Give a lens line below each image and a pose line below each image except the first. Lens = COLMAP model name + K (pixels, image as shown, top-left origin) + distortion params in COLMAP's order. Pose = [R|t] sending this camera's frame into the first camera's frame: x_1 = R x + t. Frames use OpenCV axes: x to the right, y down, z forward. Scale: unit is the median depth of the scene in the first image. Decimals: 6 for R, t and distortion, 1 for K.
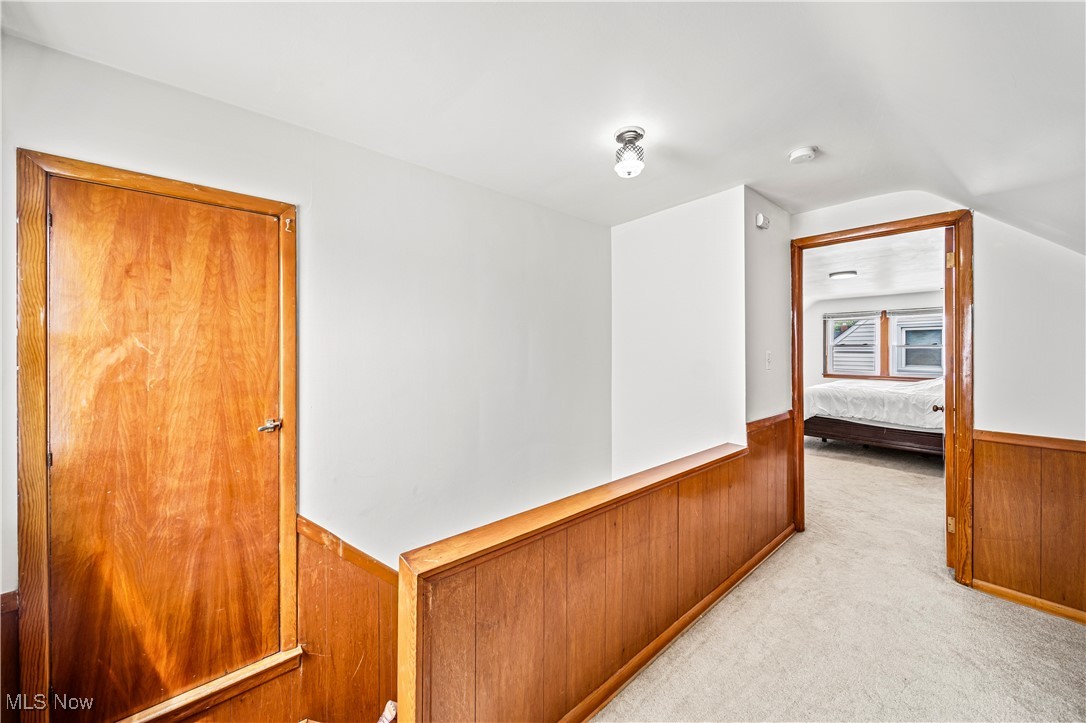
lens RADIAL K [[381.6, 0, 544.7], [0, 381.6, 354.4], [0, 0, 1]] dist [-0.001018, -0.000314]
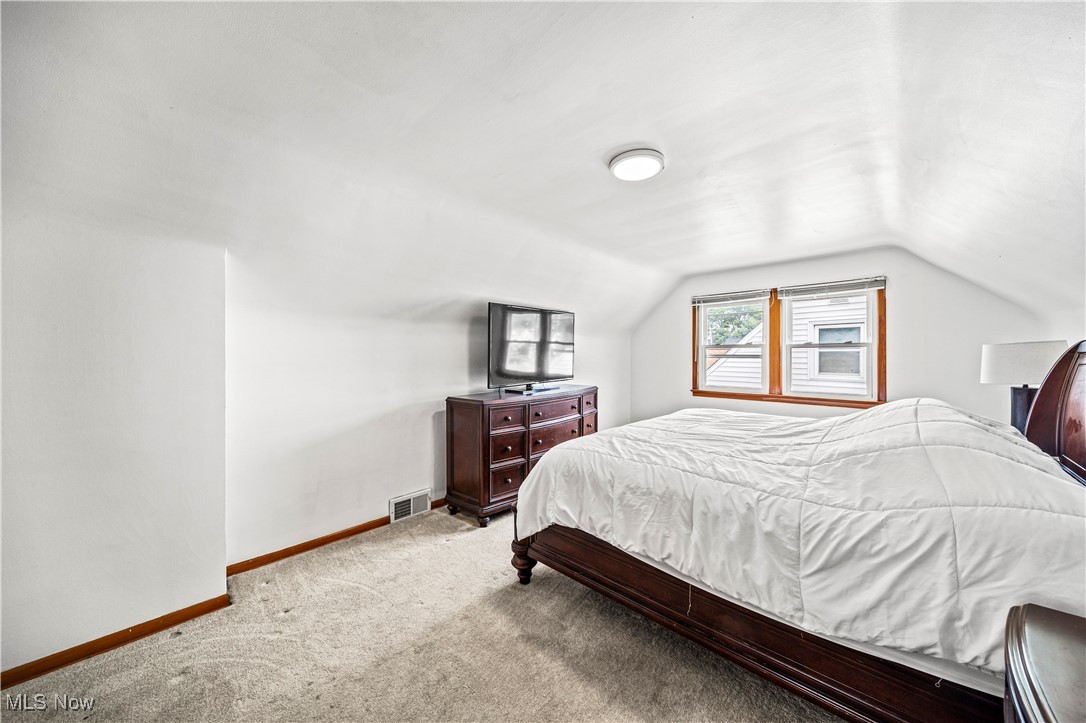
lens RADIAL K [[381.6, 0, 544.7], [0, 381.6, 354.4], [0, 0, 1]] dist [-0.001018, -0.000314]
pose [[0.993677, -0.002774, 0.112239, 0.447006], [0.004224, 0.999911, -0.012684, -0.002016], [-0.112194, 0.013078, 0.993600, 0.424322]]
